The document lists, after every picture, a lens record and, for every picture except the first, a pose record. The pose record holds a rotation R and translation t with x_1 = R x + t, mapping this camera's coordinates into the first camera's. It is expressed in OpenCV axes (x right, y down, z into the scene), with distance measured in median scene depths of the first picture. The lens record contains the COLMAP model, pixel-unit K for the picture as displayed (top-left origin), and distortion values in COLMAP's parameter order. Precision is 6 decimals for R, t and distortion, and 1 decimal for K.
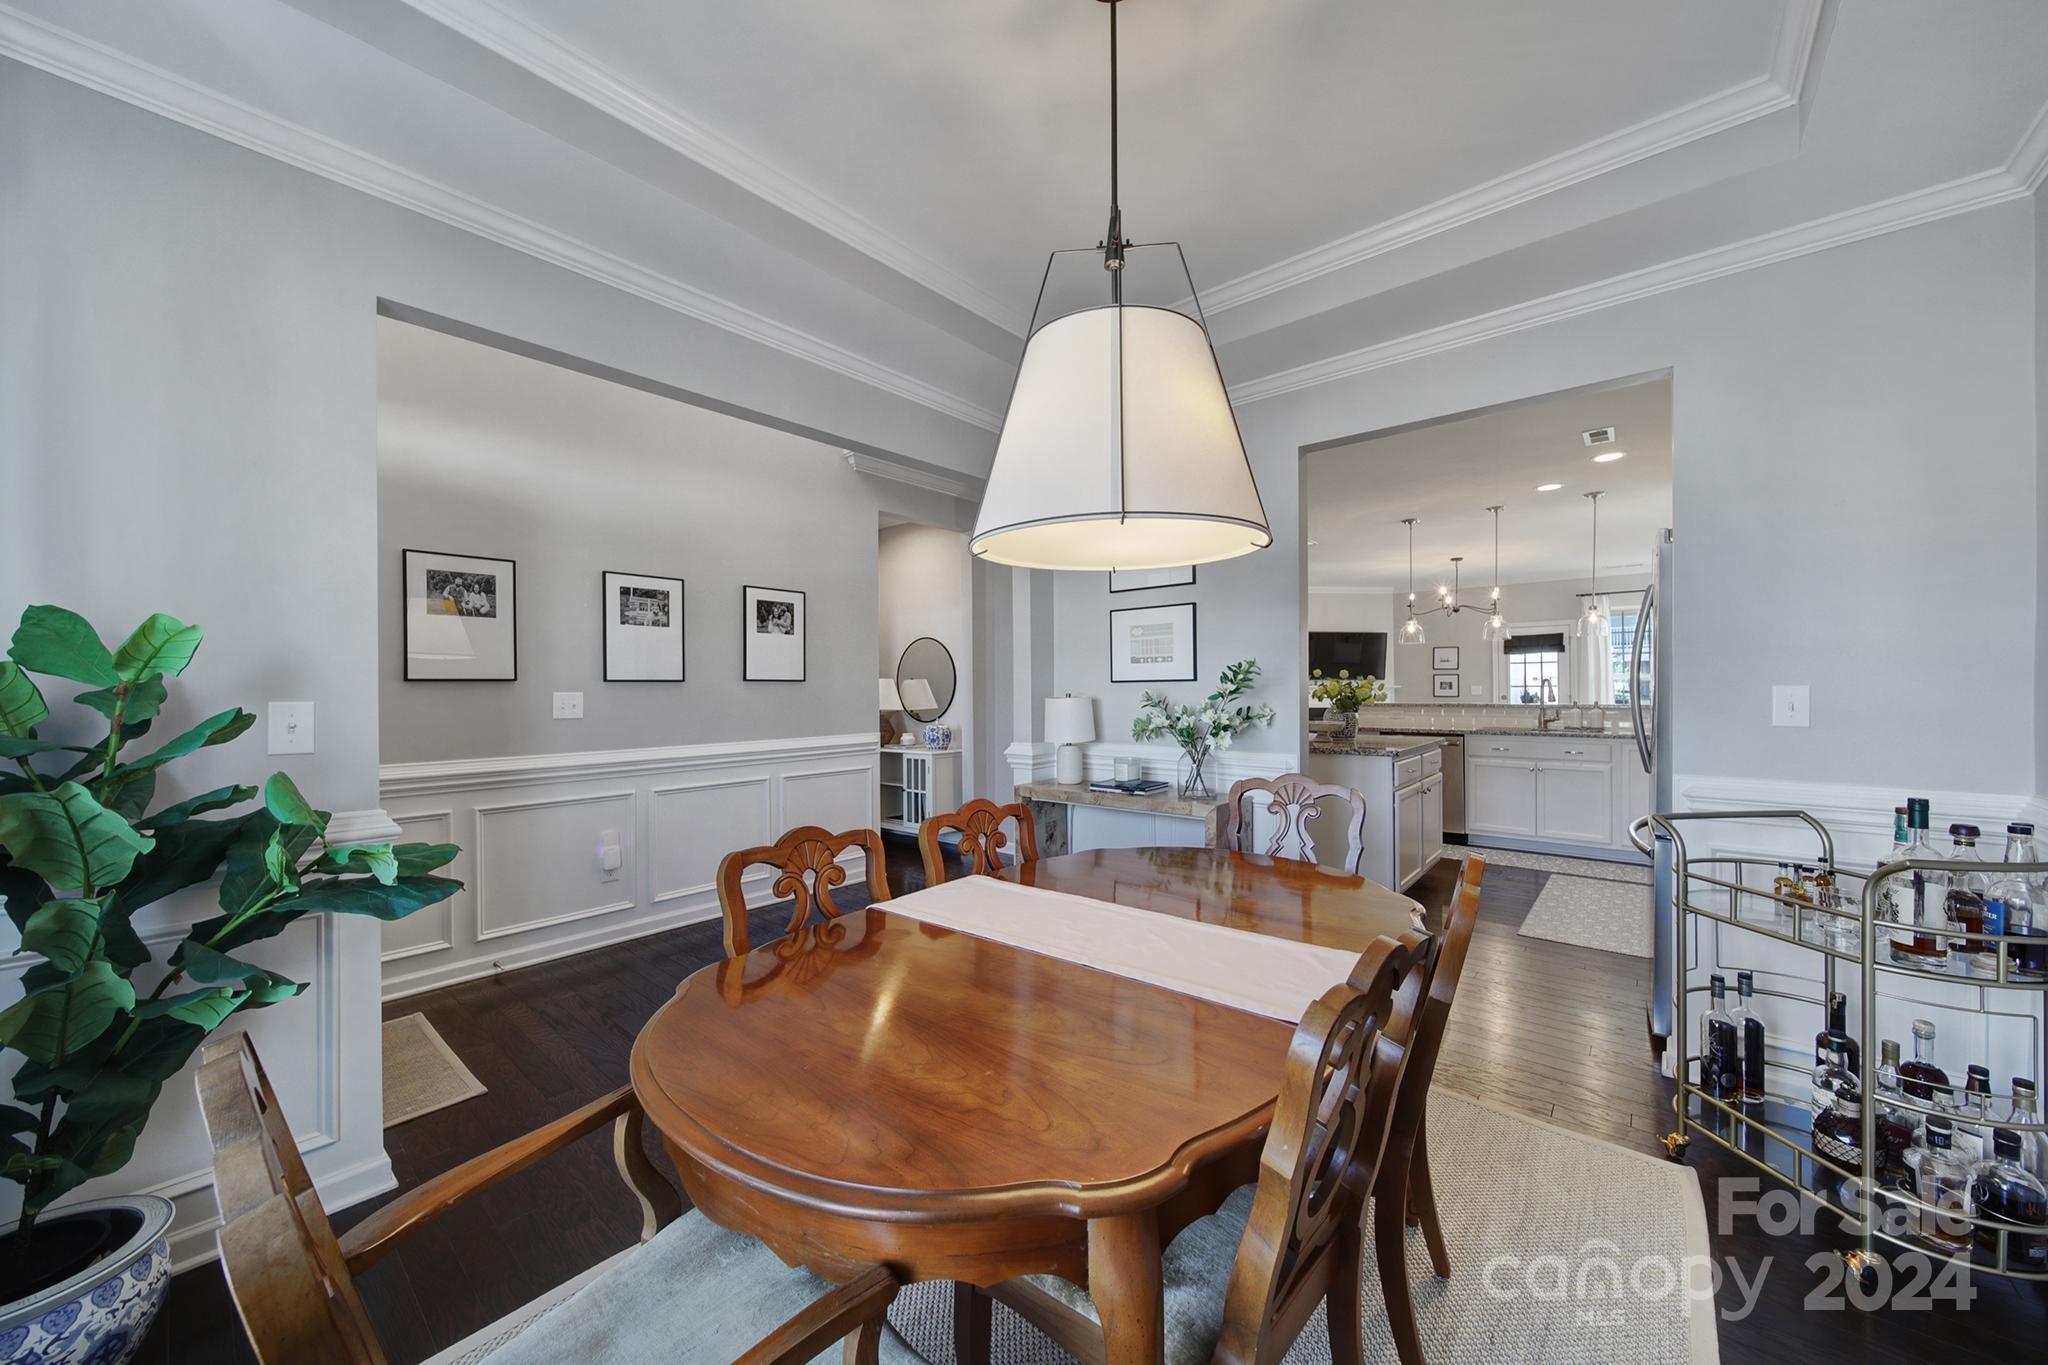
lens RADIAL K [[735.7, 0, 1026.9], [0, 735.7, 693.6], [0, 0, 1]] dist [0.000689, 0.000017]
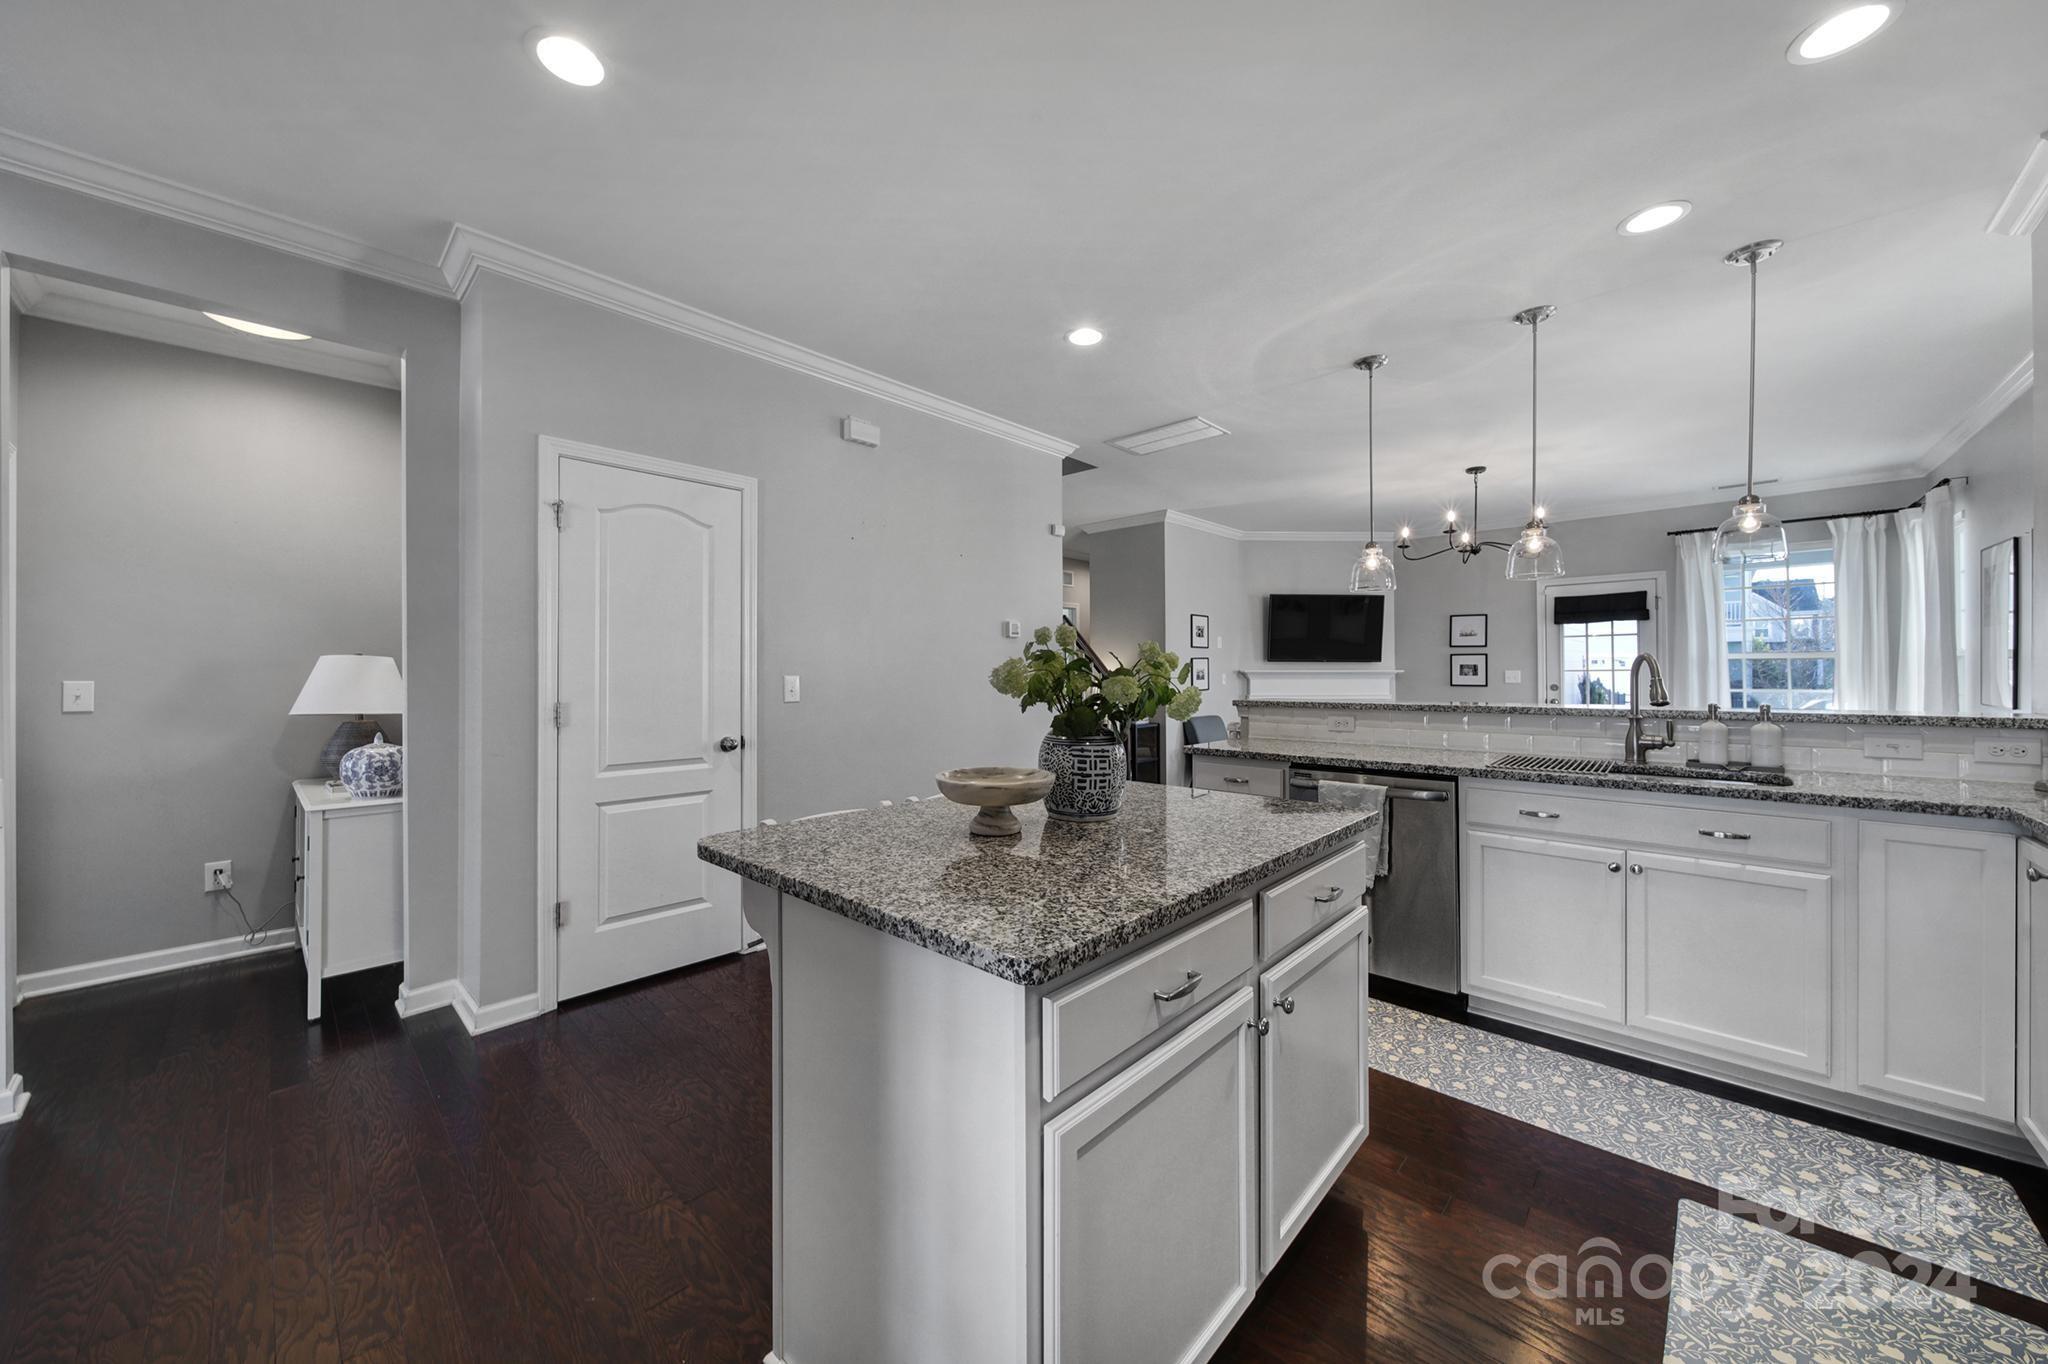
lens RADIAL K [[732.0, 0, 1024.1], [0, 732.0, 670.8], [0, 0, 1]] dist [-0.000025, -0.000070]
pose [[0.998469, 0.004304, -0.055151, 0.239641], [-0.004746, 0.999958, -0.007886, -0.003321], [0.055114, 0.008136, 0.998447, 0.363312]]
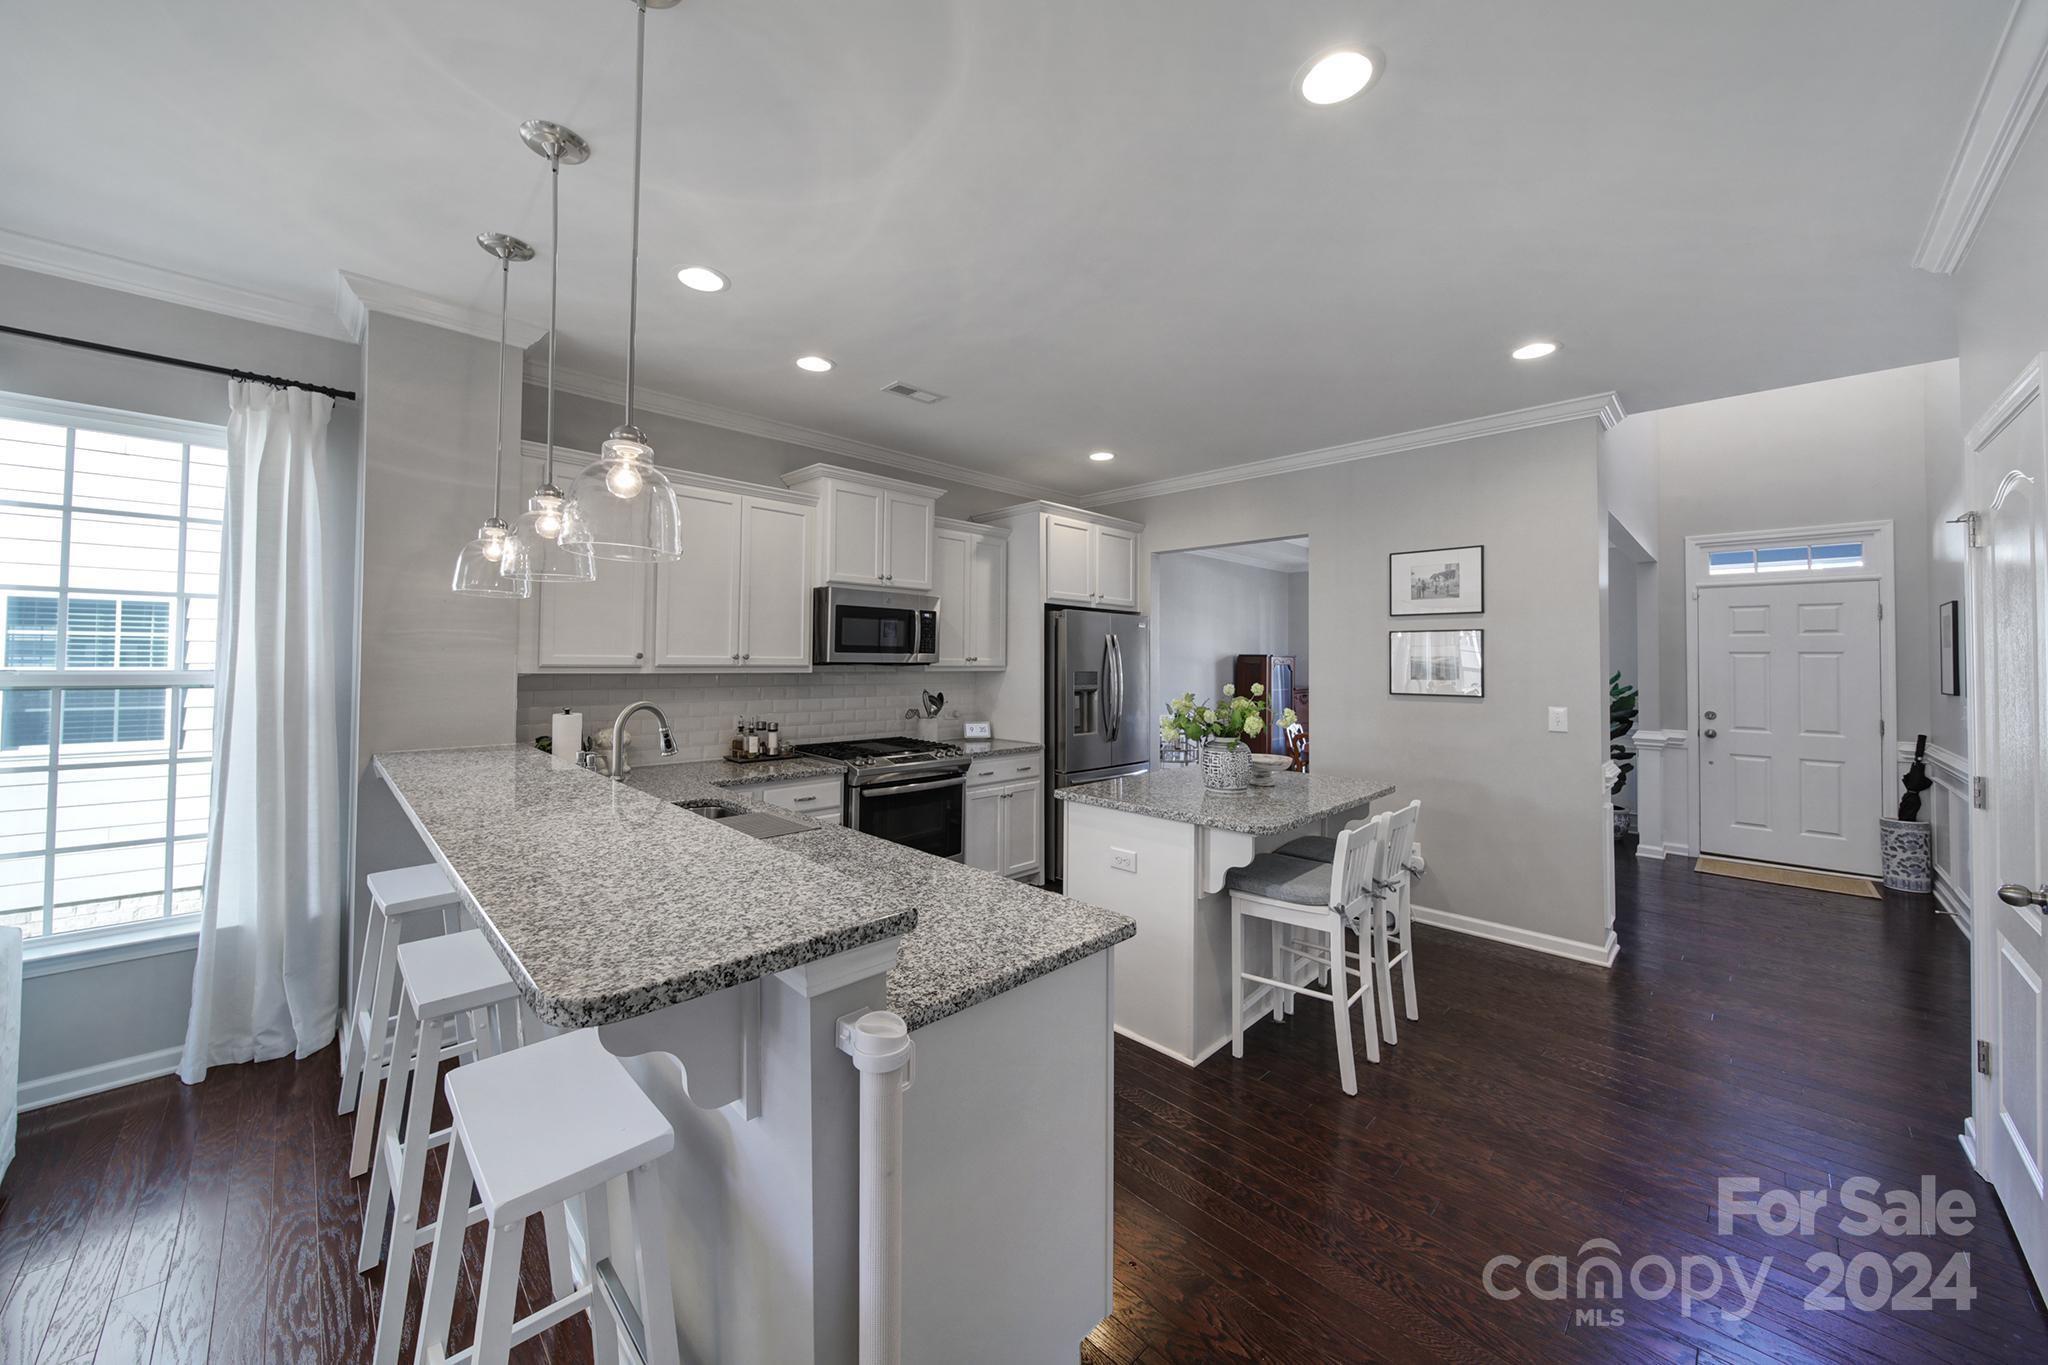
lens RADIAL K [[729.0, 0, 1013.7], [0, 729.0, 642.7], [0, 0, 1]] dist [0.001212, 0.000108]
pose [[-0.995555, 0.002198, 0.094158, 0.316451], [0.000289, 0.999794, -0.020278, -0.031198], [-0.094183, -0.020160, -0.995351, 0.950696]]
